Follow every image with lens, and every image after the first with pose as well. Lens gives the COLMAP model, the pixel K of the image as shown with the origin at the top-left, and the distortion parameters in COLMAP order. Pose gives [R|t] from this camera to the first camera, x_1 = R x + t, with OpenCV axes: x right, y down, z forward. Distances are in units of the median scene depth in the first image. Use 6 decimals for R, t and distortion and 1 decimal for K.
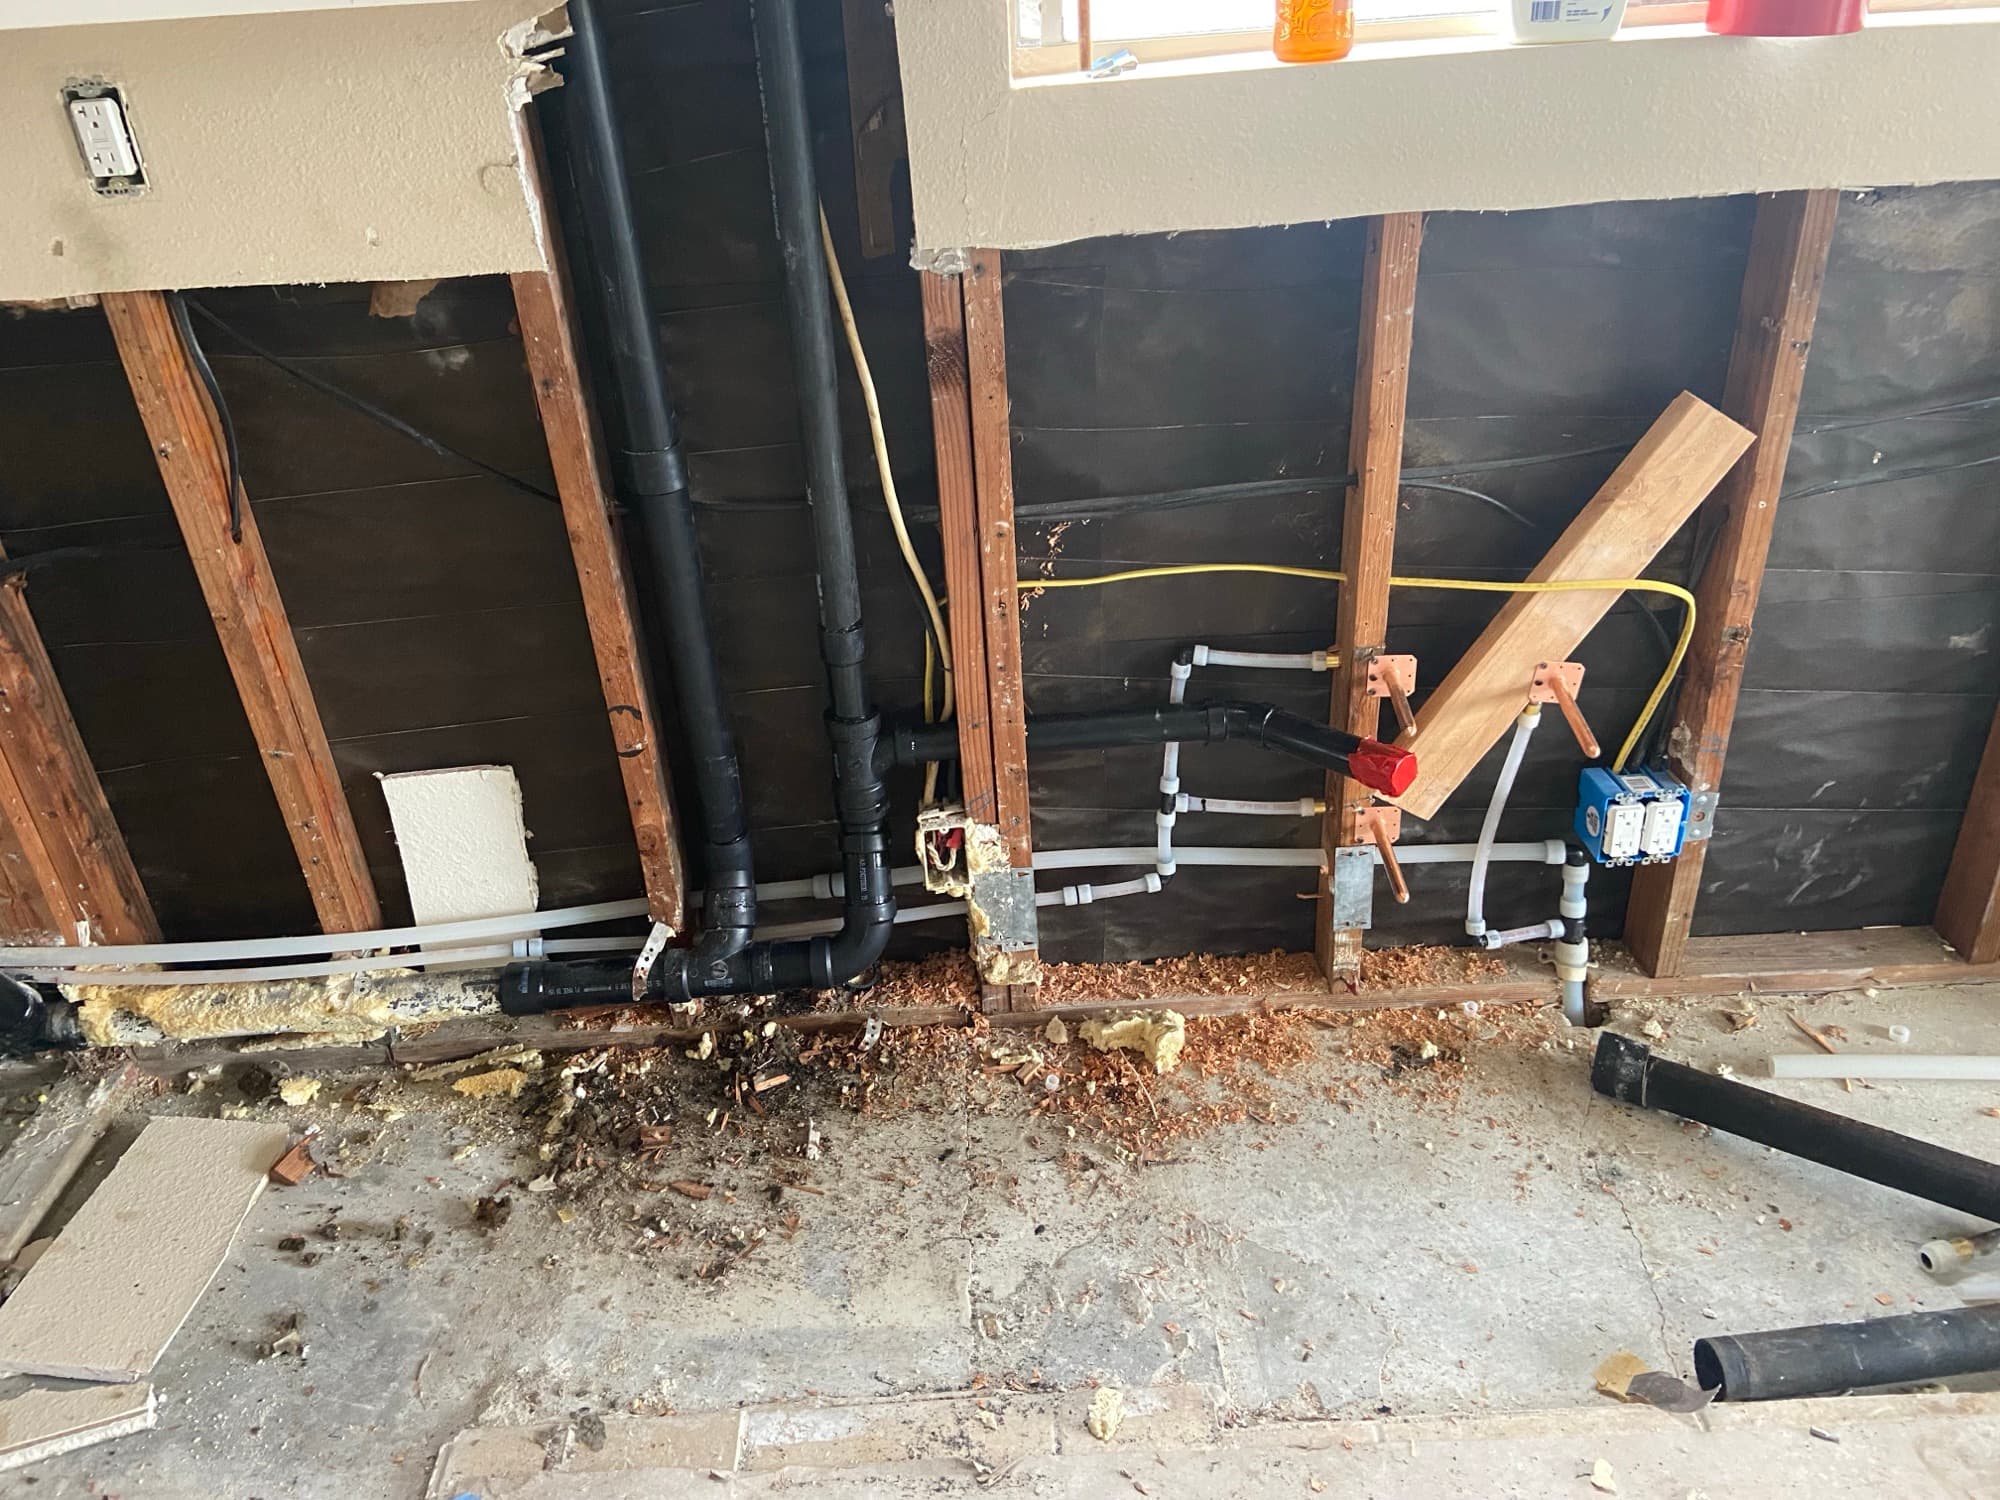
lens RADIAL K [[1527.1, 0, 1000.5], [0, 1527.1, 753.7], [0, 0, 1]] dist [0.107317, -0.133342]
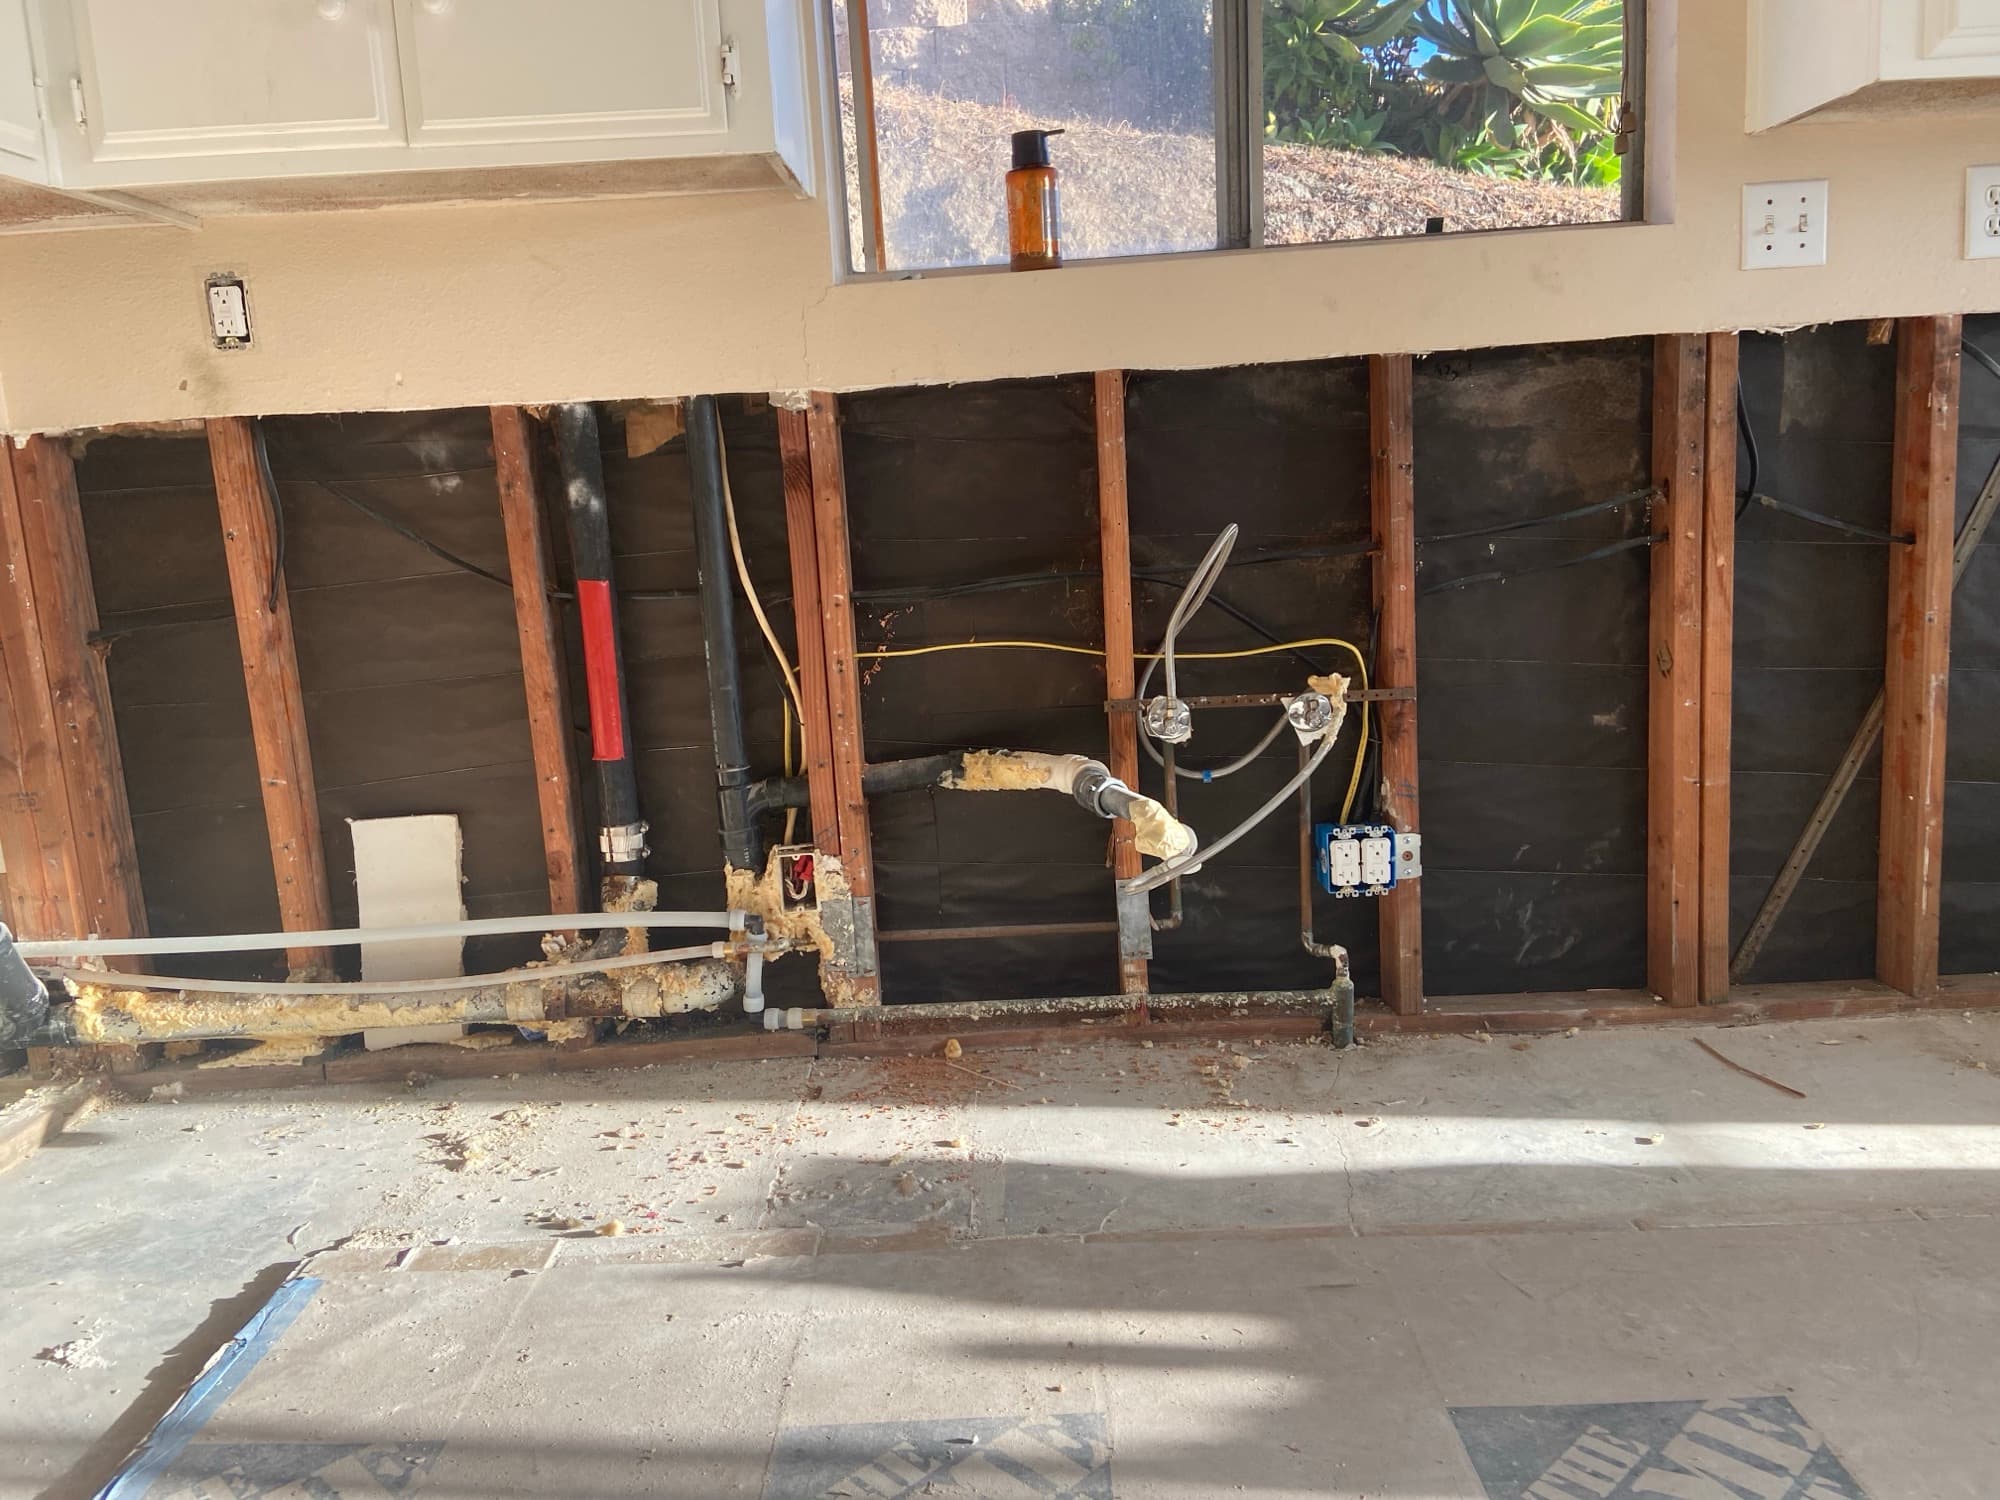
lens RADIAL K [[1527.1, 0, 1002.2], [0, 1527.1, 746.3], [0, 0, 1]] dist [0.107317, -0.133342]
pose [[0.999402, 0.004310, -0.034316, 0.176011], [-0.015837, 0.939094, -0.343295, 0.396377], [0.030746, 0.343633, 0.938601, -0.191088]]
